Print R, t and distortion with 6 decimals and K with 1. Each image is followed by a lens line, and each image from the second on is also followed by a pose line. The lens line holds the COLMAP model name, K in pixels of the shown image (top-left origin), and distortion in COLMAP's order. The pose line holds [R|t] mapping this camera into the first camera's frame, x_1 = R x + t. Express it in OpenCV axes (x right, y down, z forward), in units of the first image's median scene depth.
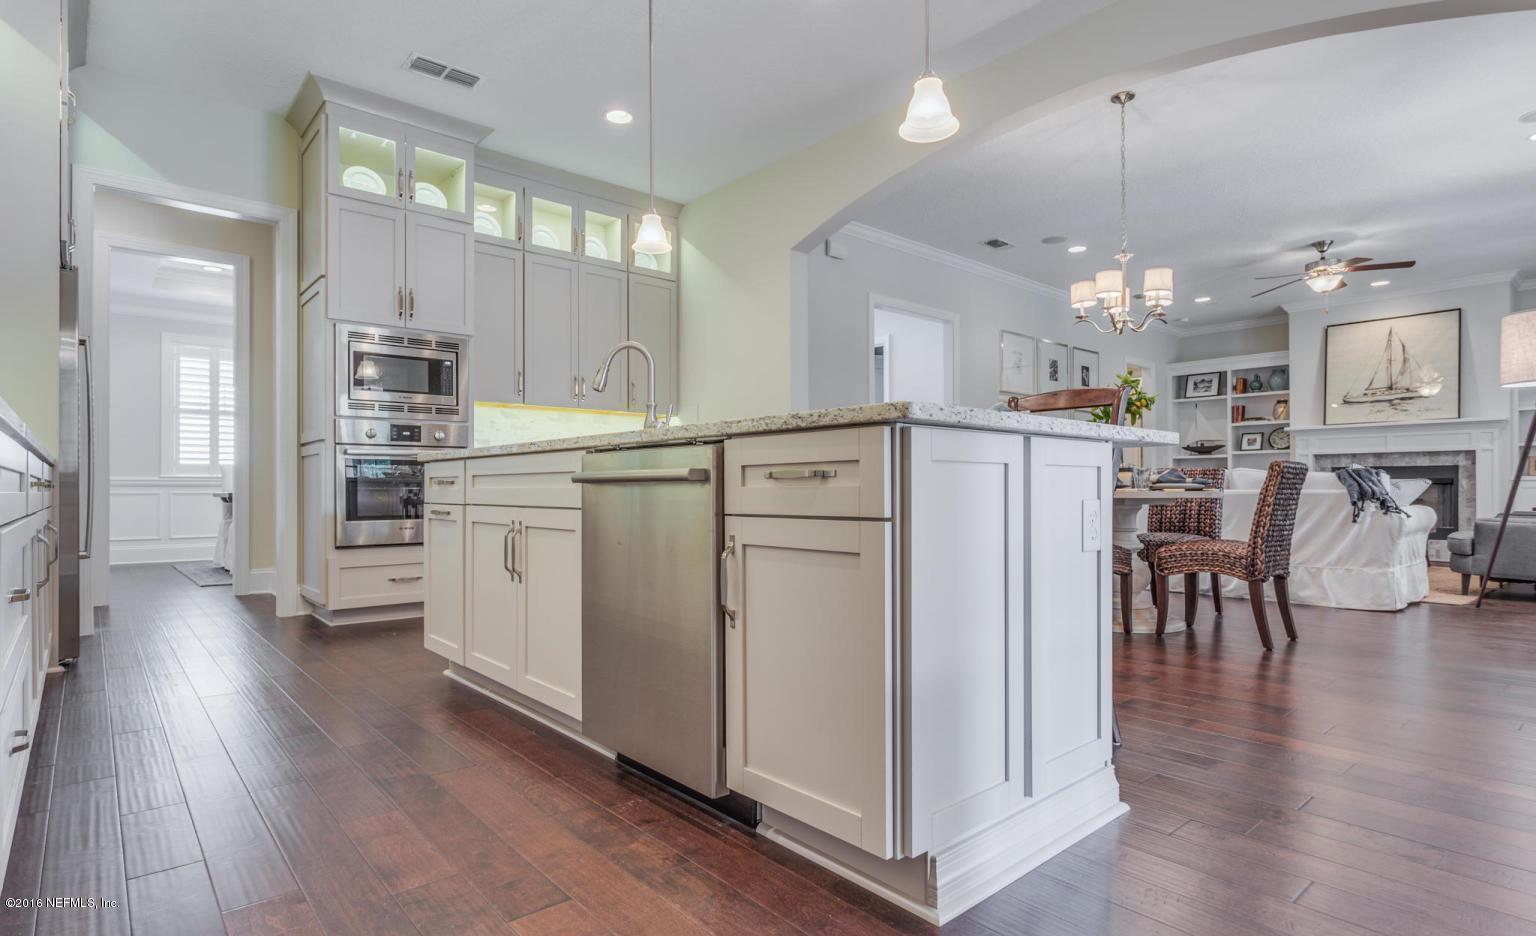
lens RADIAL K [[783.9, 0, 754.5], [0, 783.9, 489.9], [0, 0, 1]] dist [-0.011141, 0.004507]
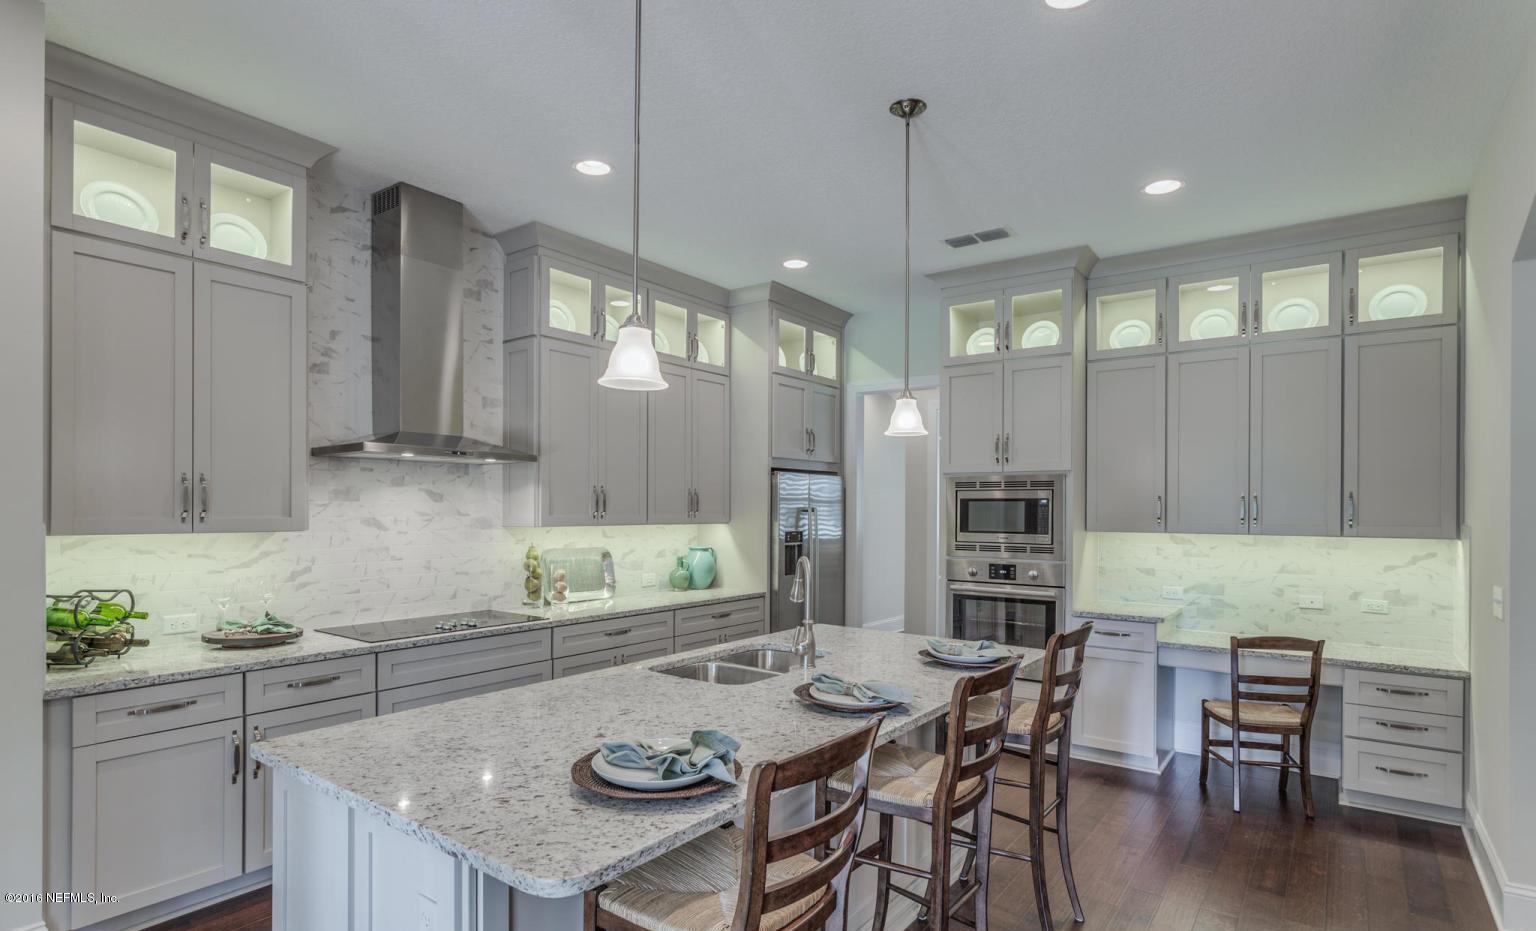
lens RADIAL K [[783.9, 0, 806.7], [0, 783.9, 500.9], [0, 0, 1]] dist [-0.011141, 0.004507]
pose [[0.232100, 0.006868, -0.972668, 0.394051], [-0.007823, 0.999956, 0.005194, -0.129195], [0.972661, 0.006404, 0.232143, 0.372166]]
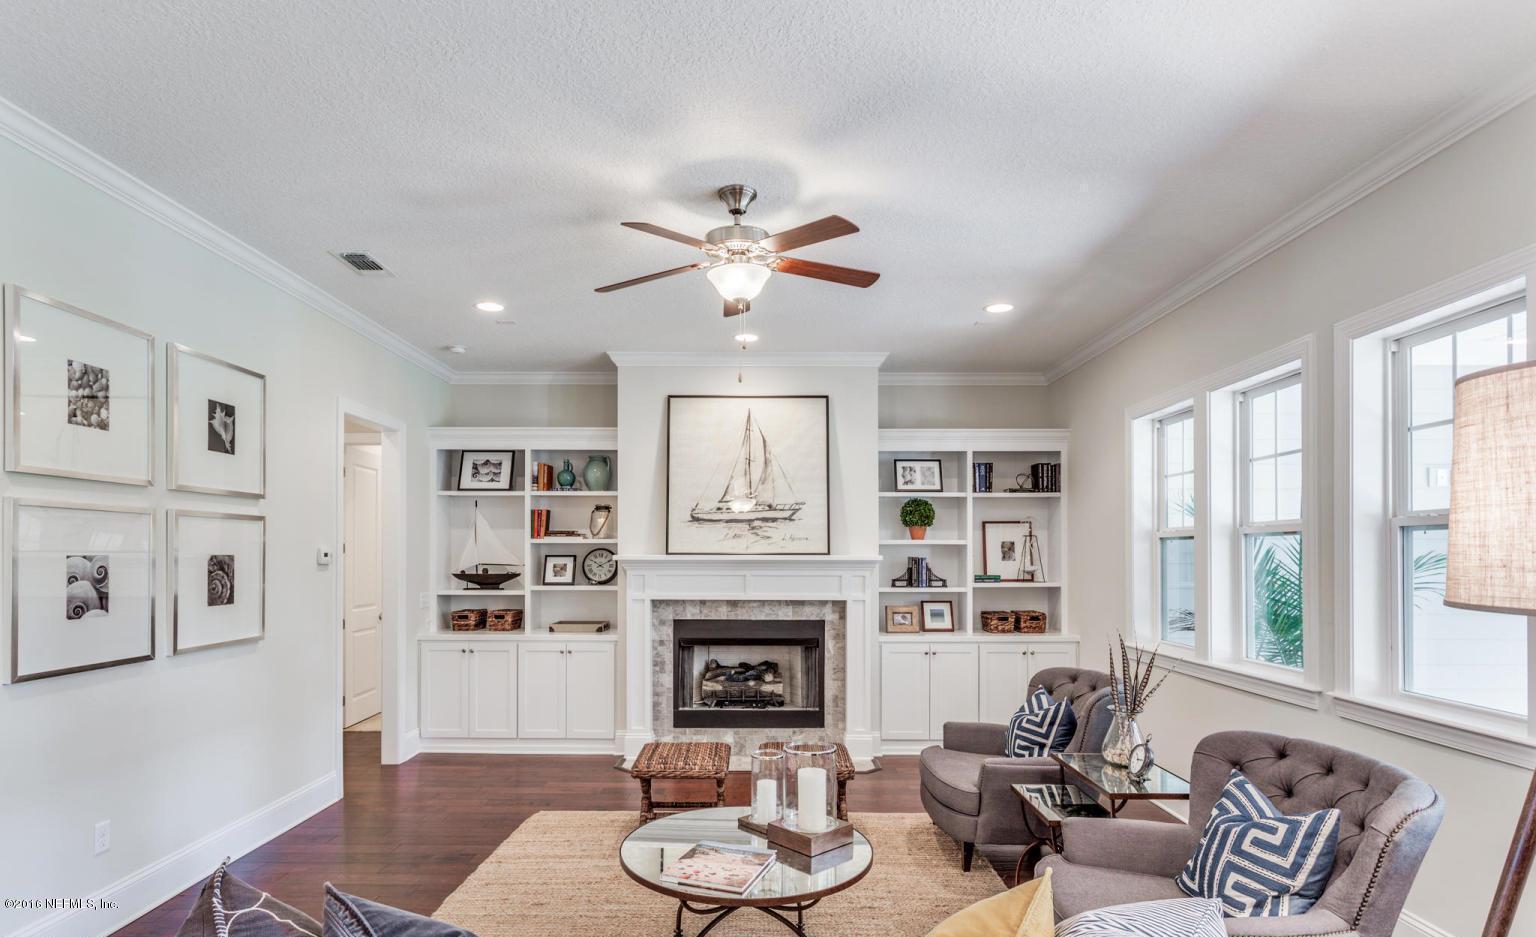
lens RADIAL K [[783.9, 0, 752.8], [0, 783.9, 552.9], [0, 0, 1]] dist [-0.011141, 0.004507]
pose [[0.655634, 0.005204, 0.755061, 0.455951], [-0.002566, 0.999986, -0.004664, -0.121700], [-0.755074, 0.001121, 0.655638, 0.809700]]
